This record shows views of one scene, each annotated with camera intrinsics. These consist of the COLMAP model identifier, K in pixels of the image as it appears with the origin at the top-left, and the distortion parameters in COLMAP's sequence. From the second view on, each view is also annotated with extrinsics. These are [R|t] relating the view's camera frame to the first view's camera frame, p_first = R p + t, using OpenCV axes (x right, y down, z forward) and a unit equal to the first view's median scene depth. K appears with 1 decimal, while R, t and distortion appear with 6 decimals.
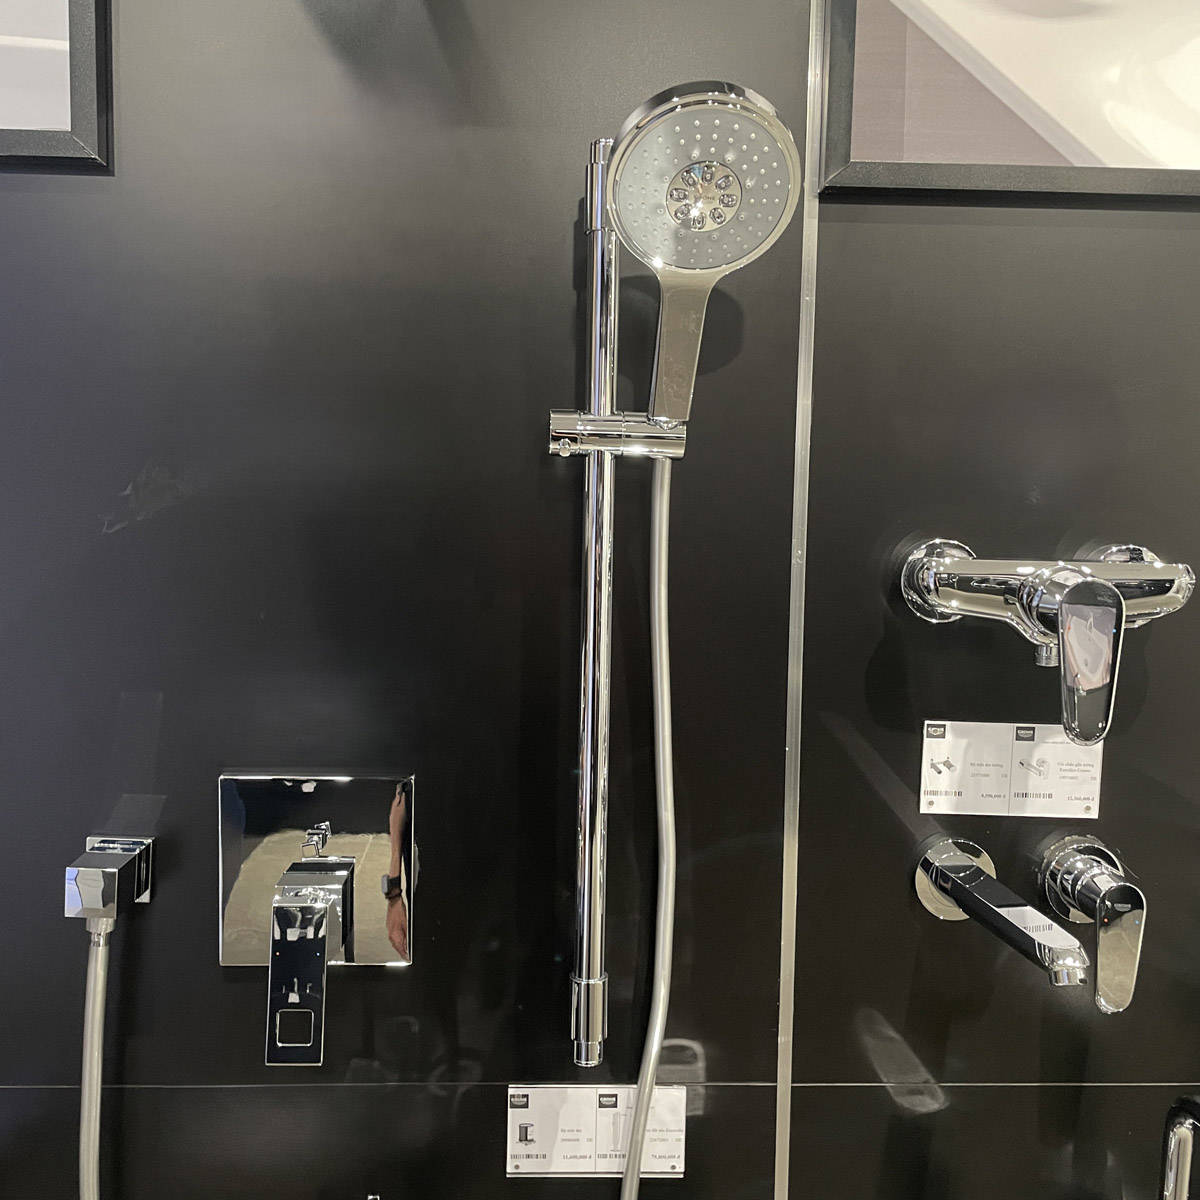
lens RADIAL K [[1142.2, 0, 601.8], [0, 1142.2, 579.7], [0, 0, 1]] dist [0.124101, -0.155422]
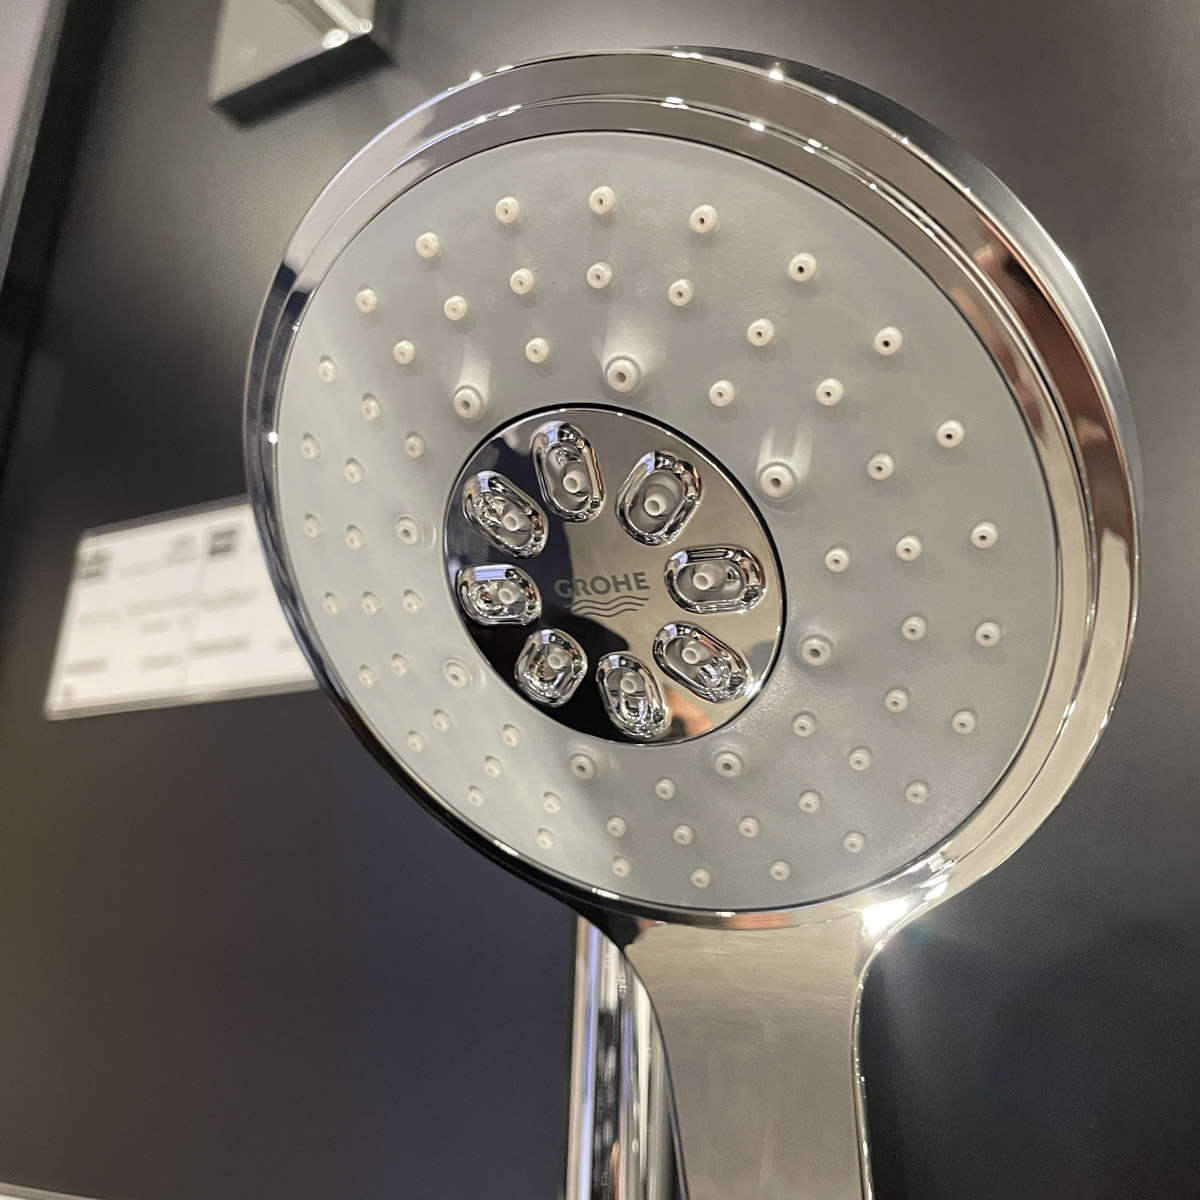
lens RADIAL K [[1200.3, 0, 600.0], [0, 1200.3, 600.0], [0, 0, 1]] dist [0.119955, -0.215760]
pose [[0.840932, -0.172228, -0.513002, 0.169615], [-0.063651, 0.909939, -0.409829, -0.209073], [0.537385, 0.377291, 0.754234, 0.729141]]
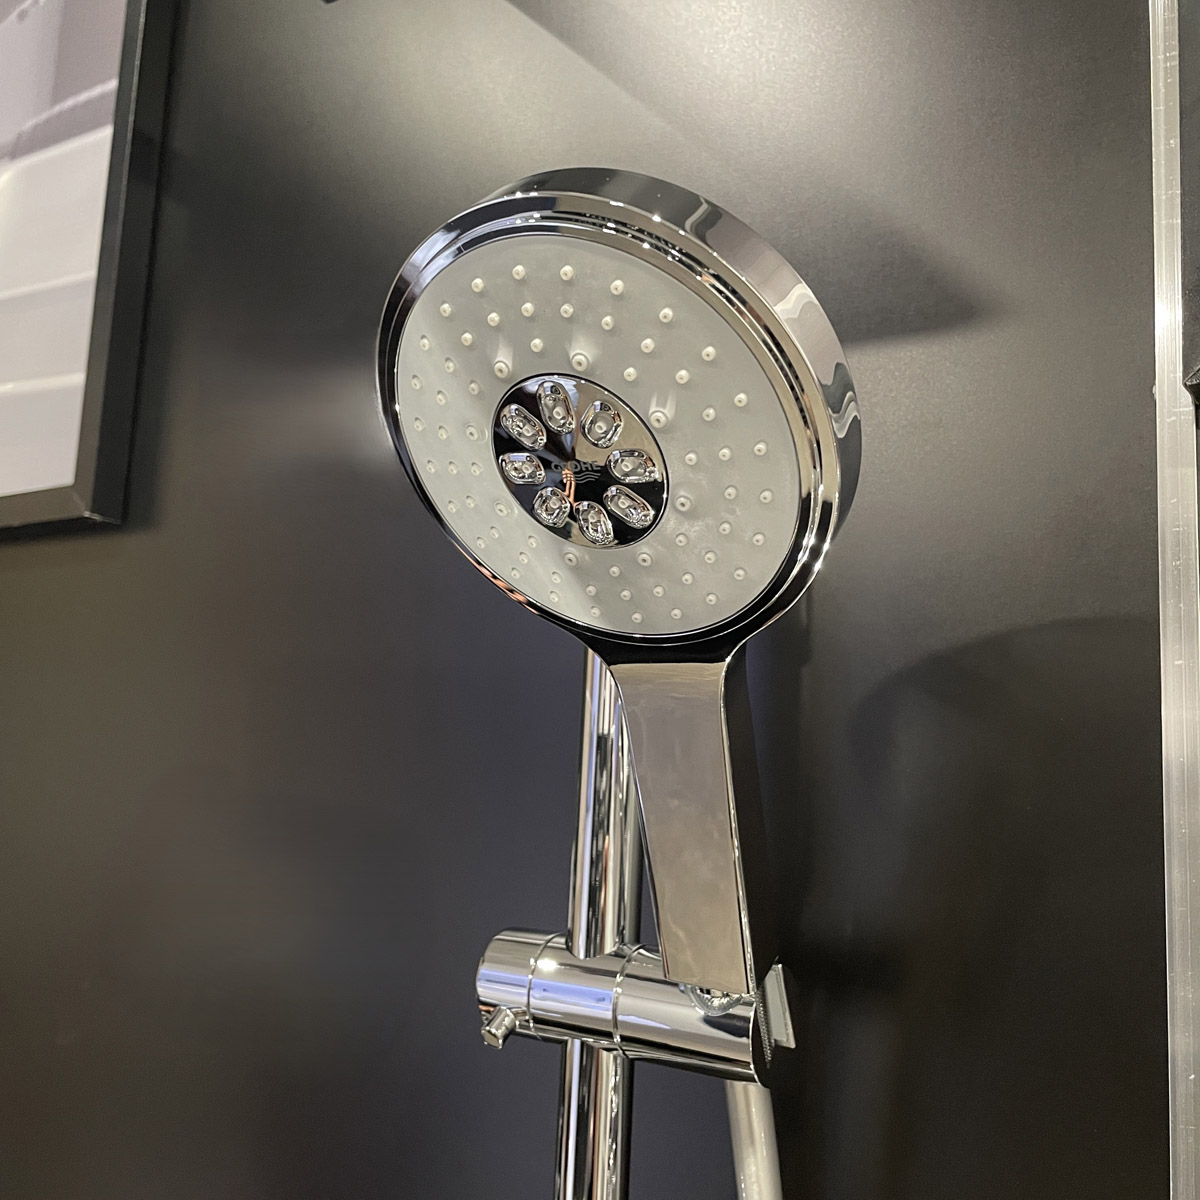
lens RADIAL K [[1185.9, 0, 617.0], [0, 1185.9, 601.1], [0, 0, 1]] dist [0.137585, -0.199602]
pose [[0.817263, -0.061268, -0.572998, 0.277917], [-0.073697, 0.975055, -0.209372, -0.178260], [0.571532, 0.213341, 0.792361, 0.612569]]
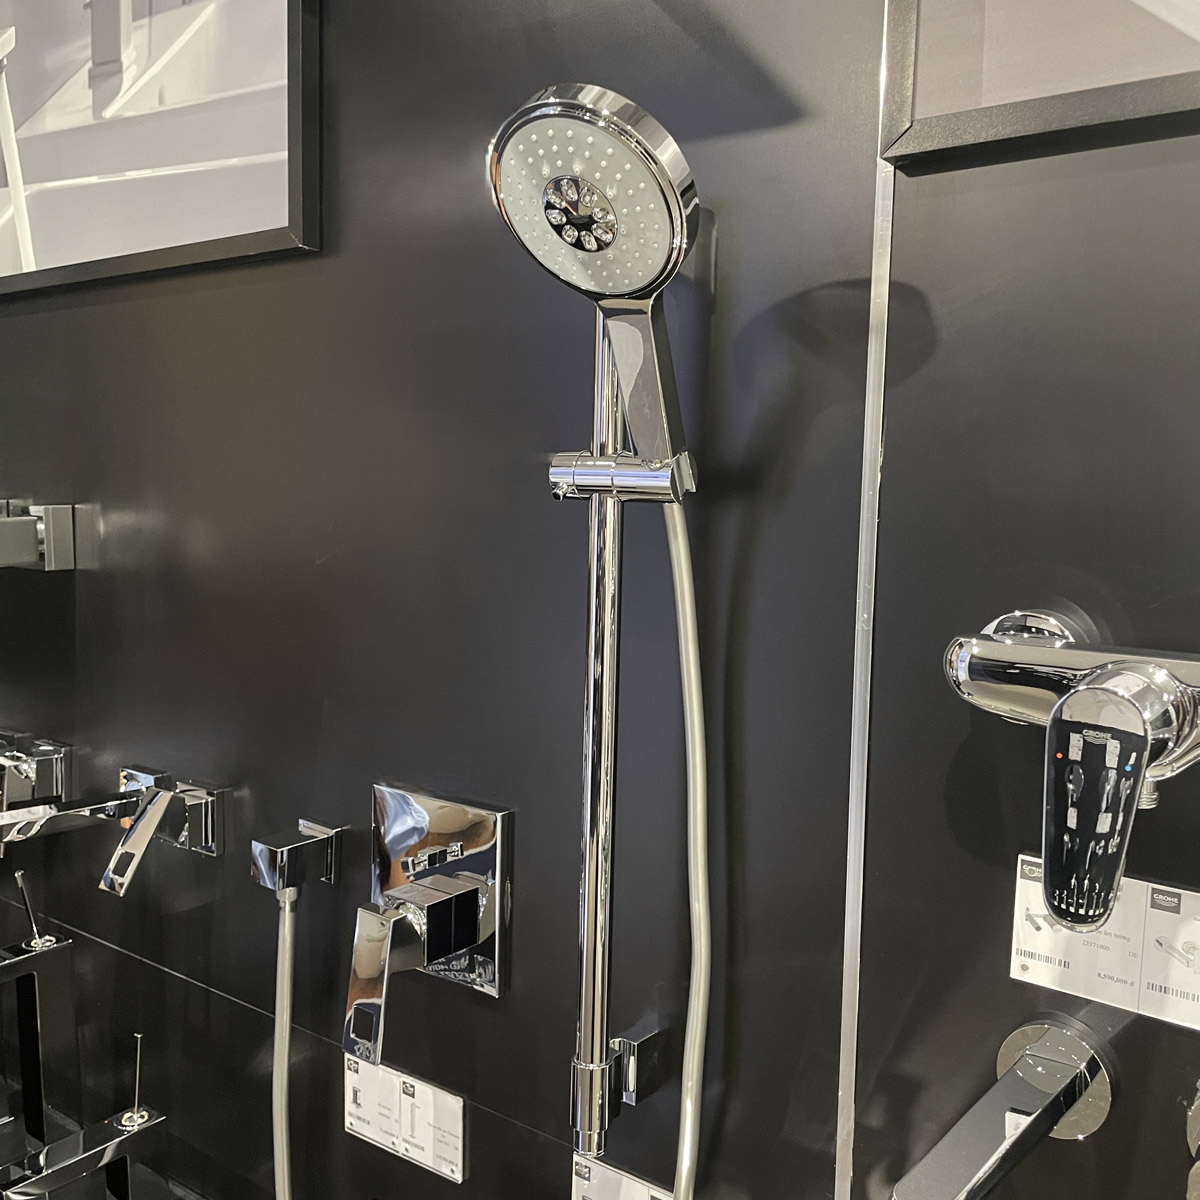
lens RADIAL K [[1185.9, 0, 617.0], [0, 1185.9, 601.1], [0, 0, 1]] dist [0.137585, -0.199602]
pose [[0.781896, 0.054329, -0.621037, 0.609568], [-0.054463, 0.998339, 0.018766, -0.044760], [0.621025, 0.019150, 0.783556, 0.257427]]
